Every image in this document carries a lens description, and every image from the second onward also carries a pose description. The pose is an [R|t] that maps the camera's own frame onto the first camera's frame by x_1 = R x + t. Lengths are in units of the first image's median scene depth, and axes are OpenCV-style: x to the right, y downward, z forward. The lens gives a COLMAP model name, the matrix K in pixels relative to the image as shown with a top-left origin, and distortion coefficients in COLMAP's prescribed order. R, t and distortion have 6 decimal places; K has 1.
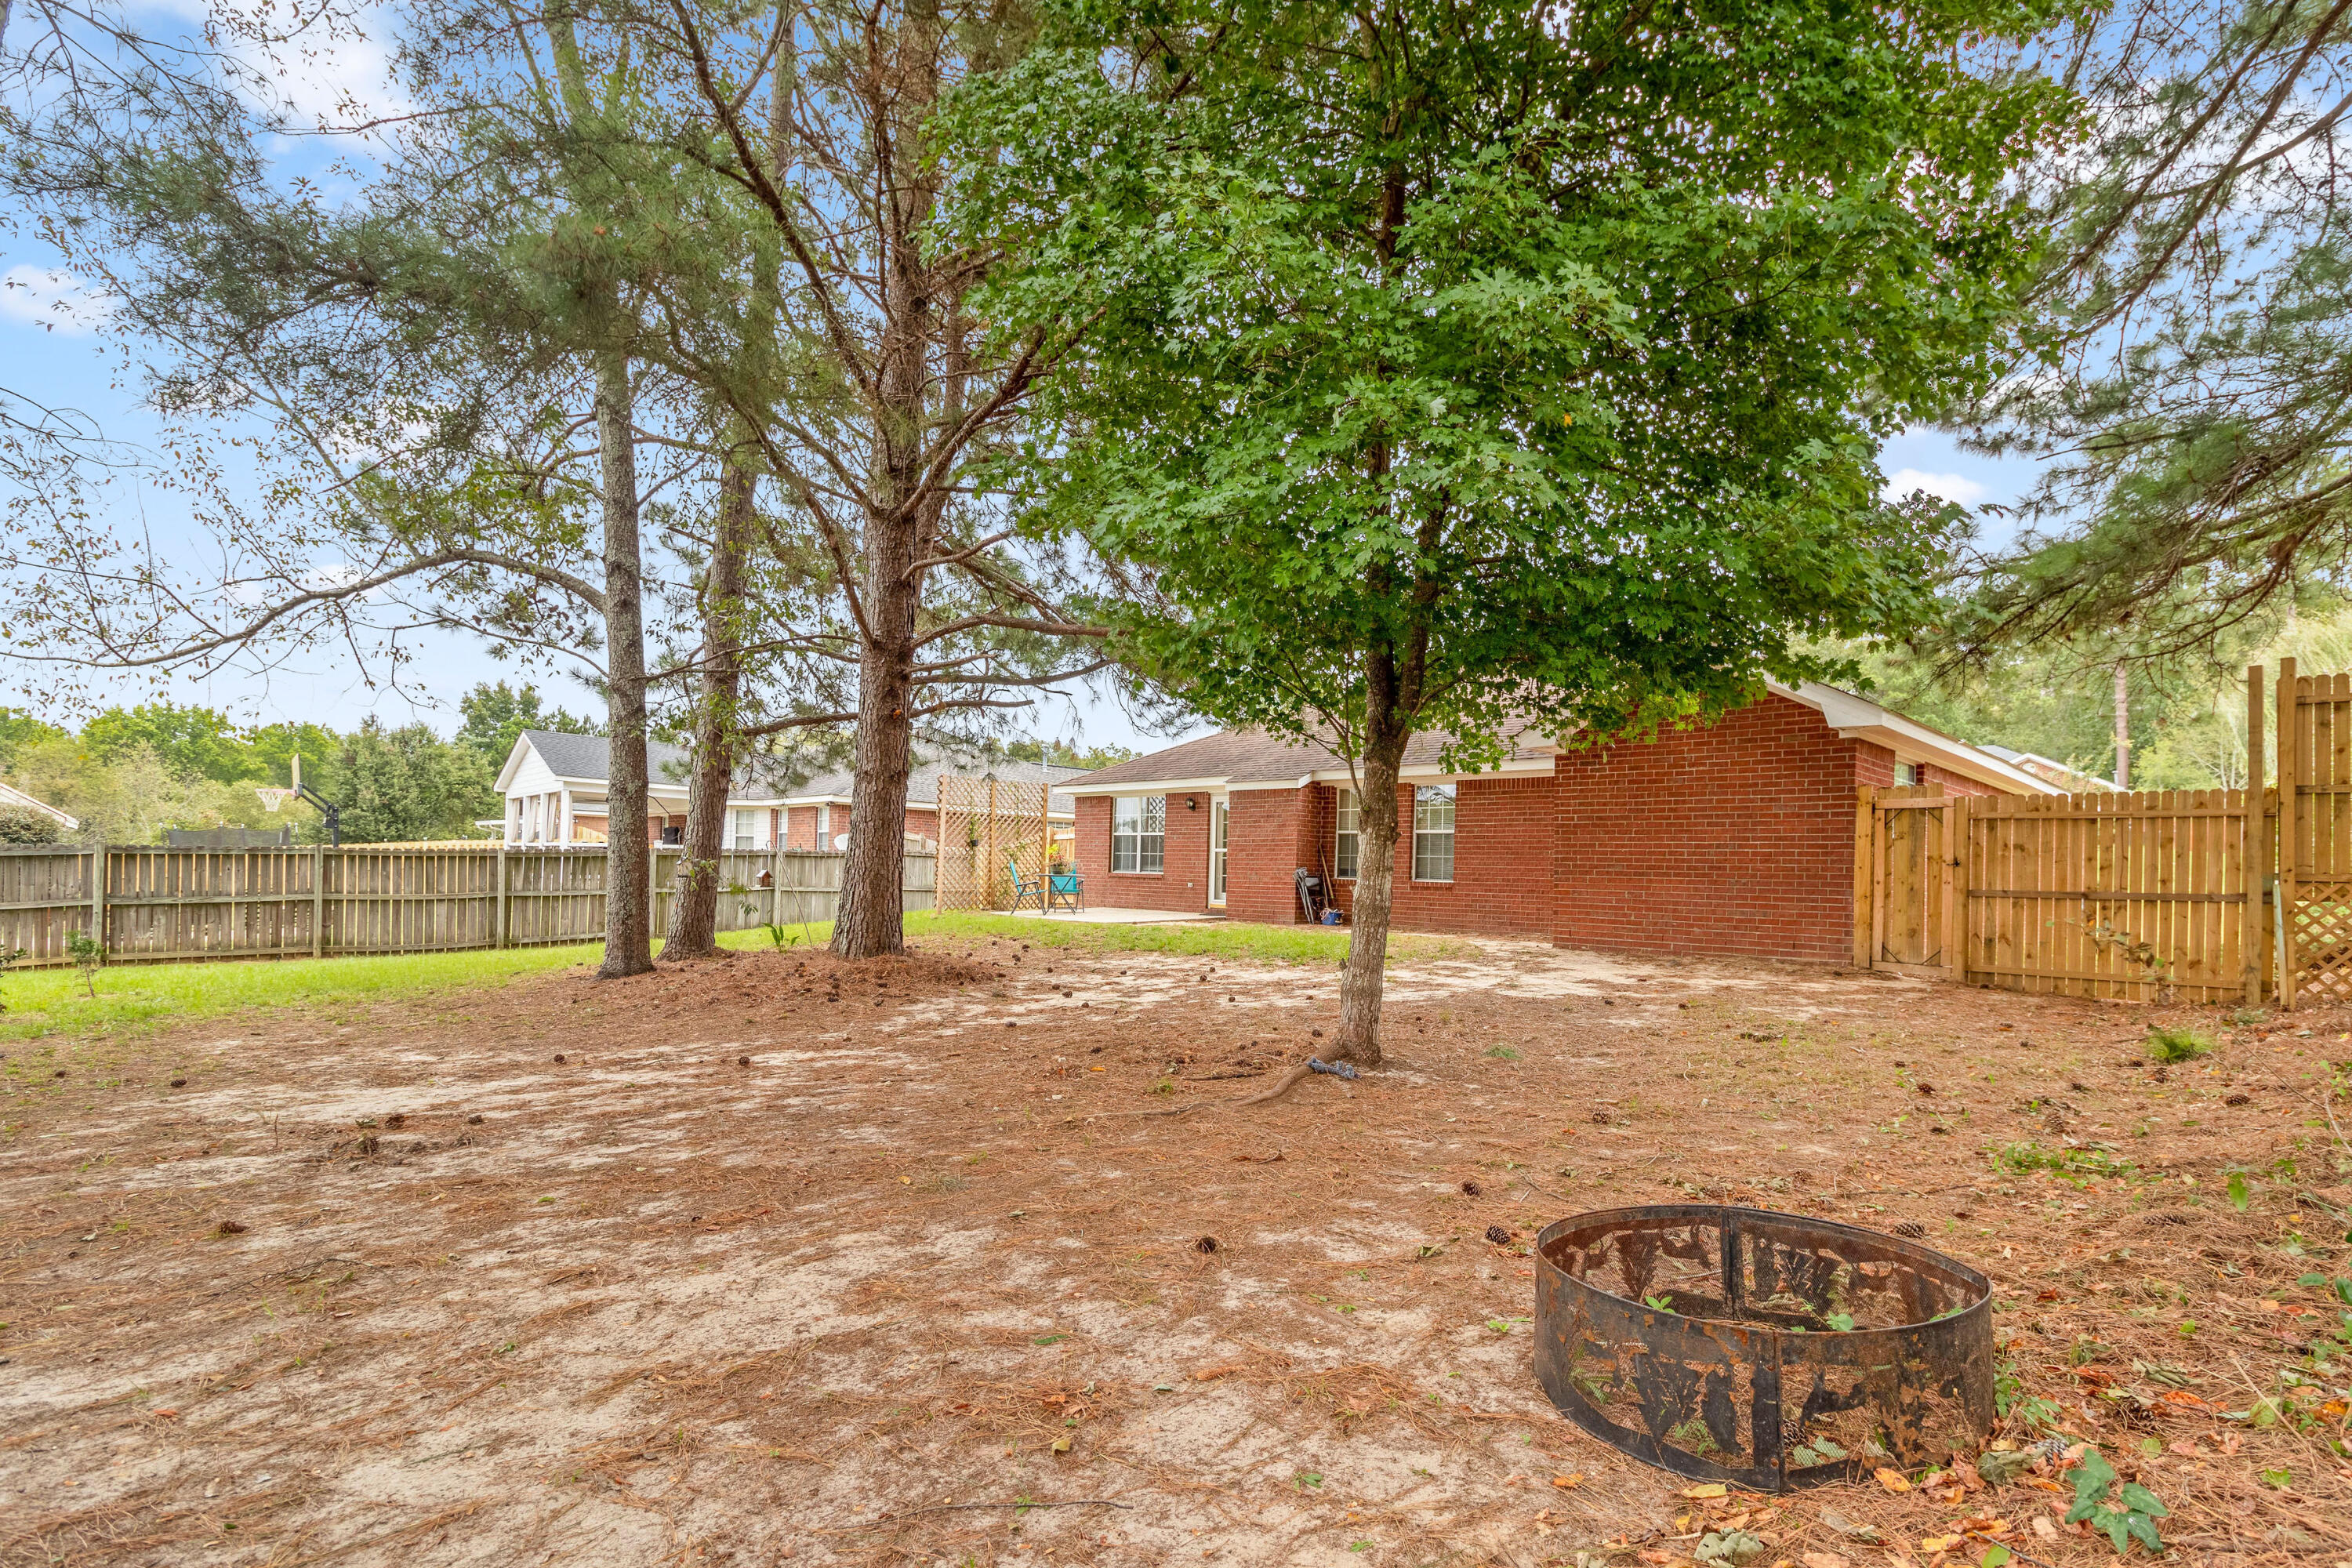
lens RADIAL K [[1228.8, 0, 1174.3], [0, 1228.8, 821.0], [0, 0, 1]] dist [0.017443, -0.000156]
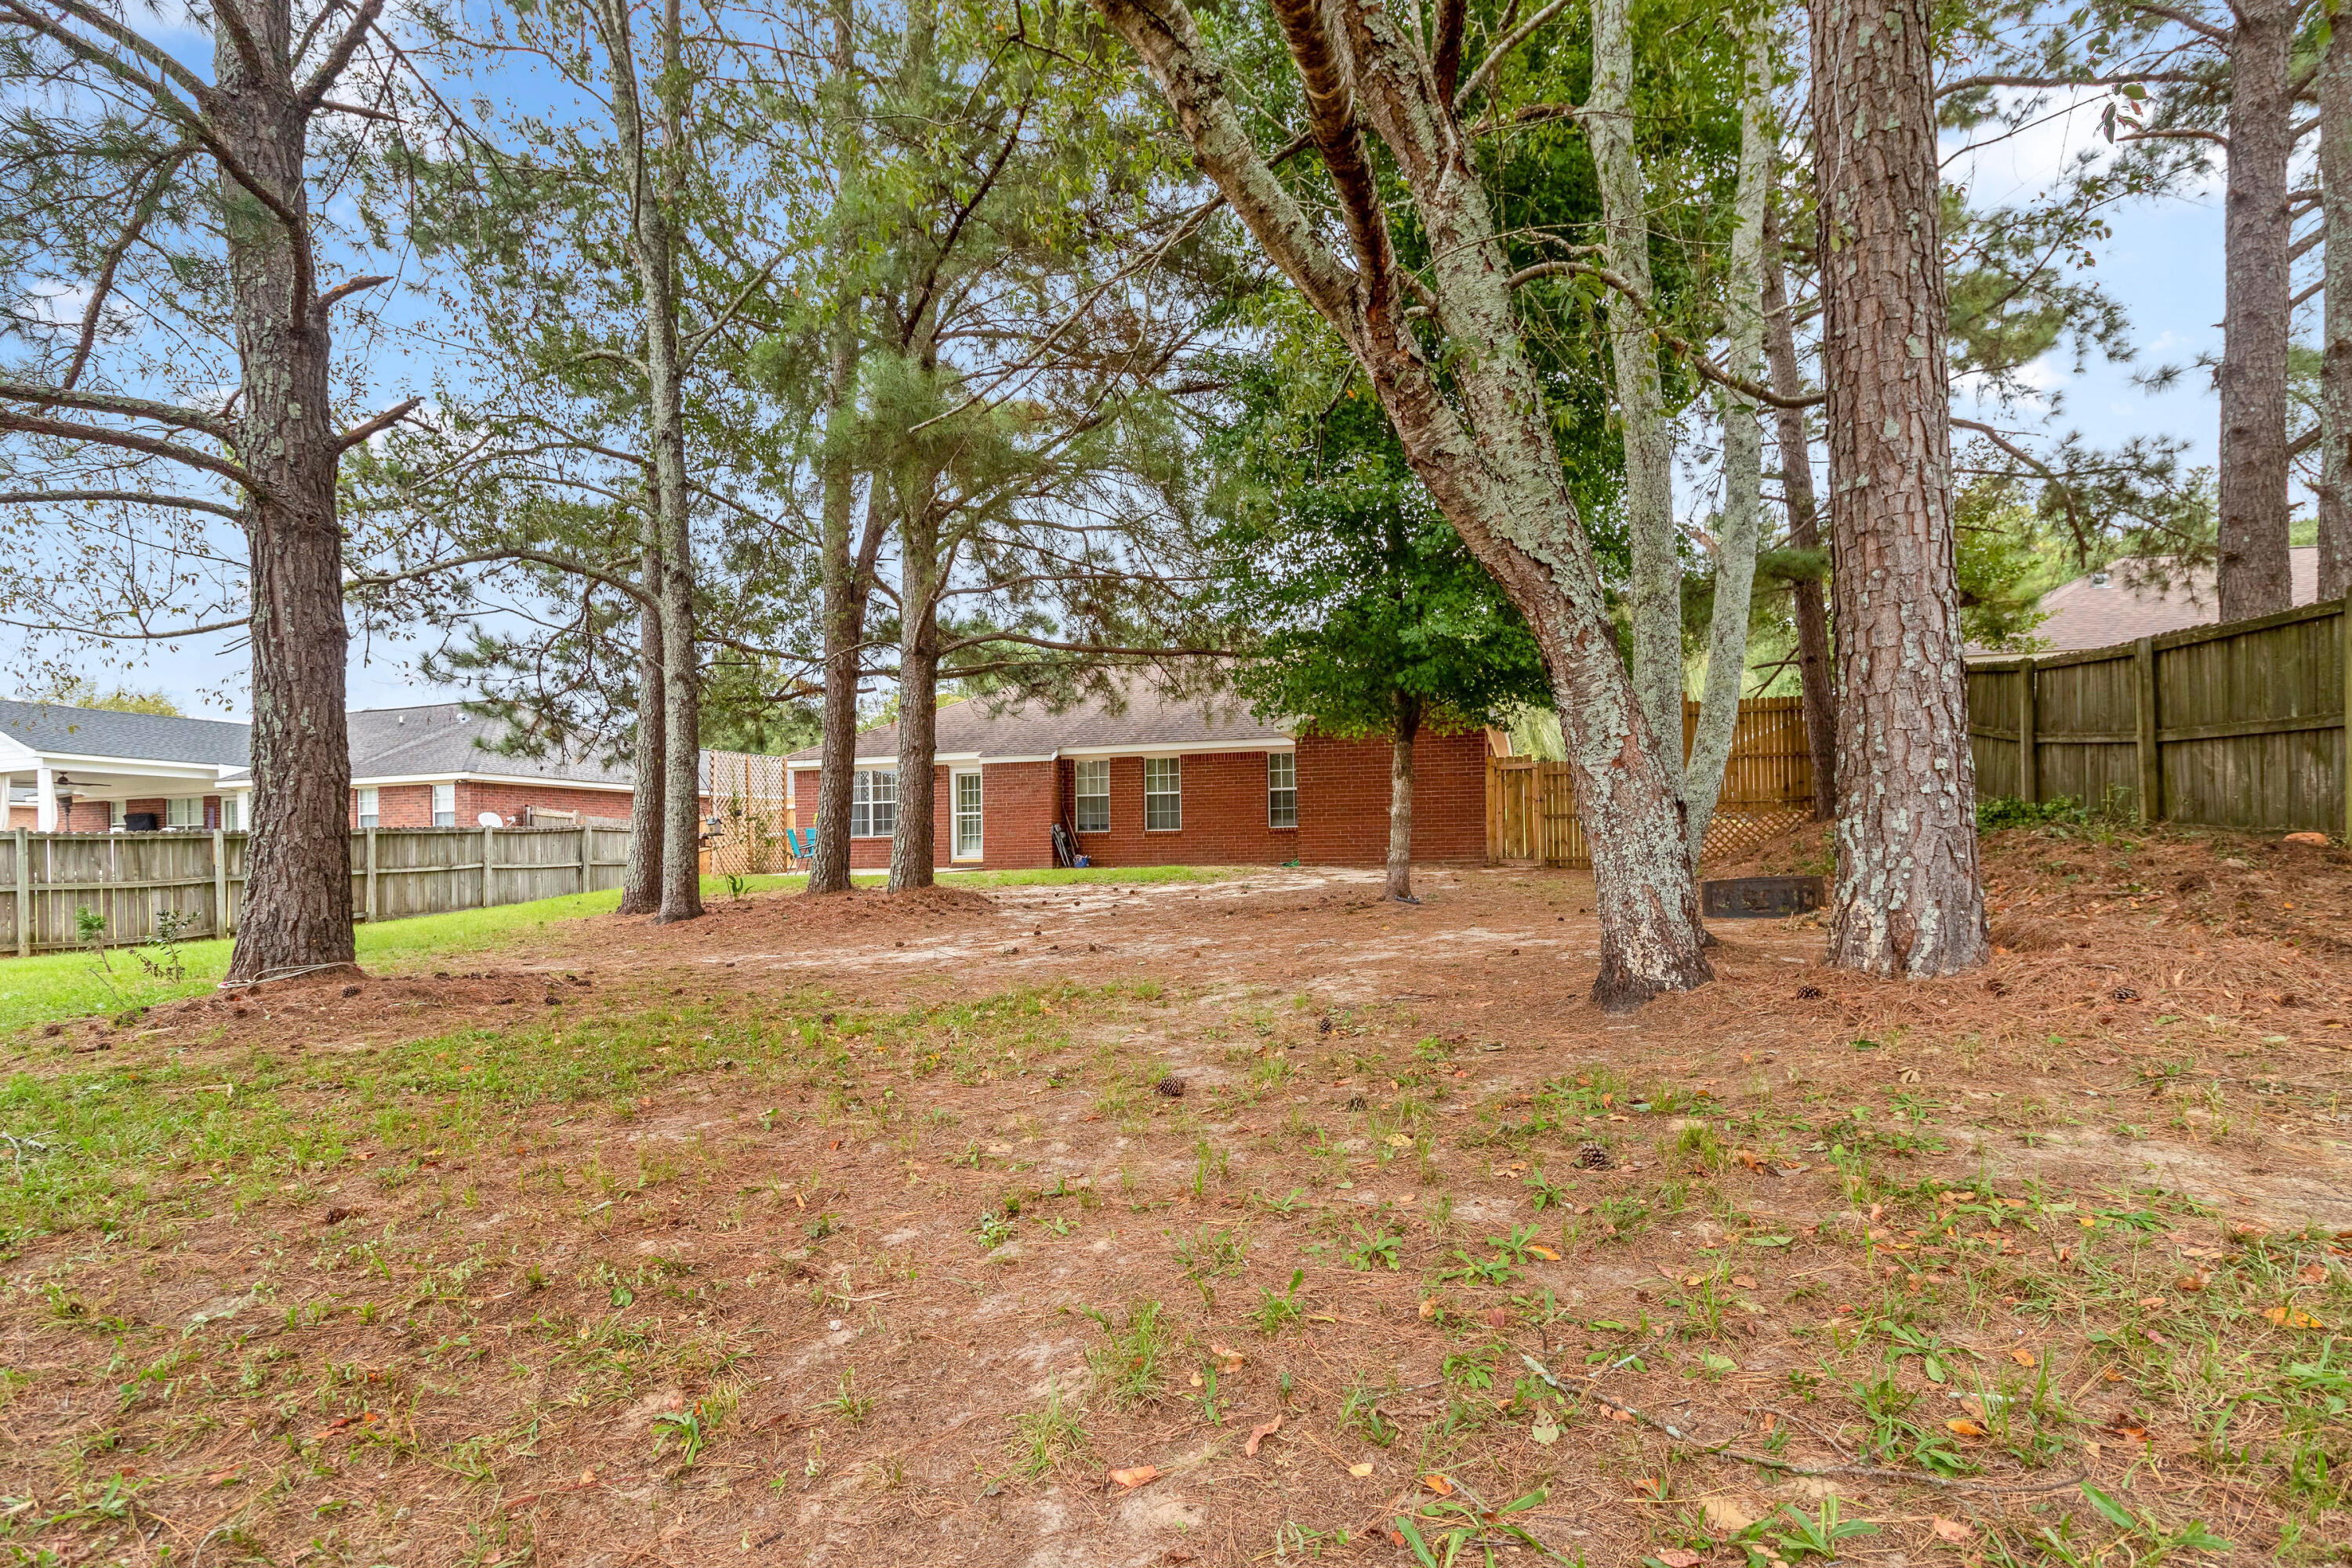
lens RADIAL K [[1228.8, 0, 1174.3], [0, 1228.8, 821.0], [0, 0, 1]] dist [0.017443, -0.000156]
pose [[0.878862, -0.026755, 0.476325, -0.391119], [0.018536, 0.999587, 0.021946, 0.009279], [-0.476716, -0.010459, 0.878995, -0.172898]]
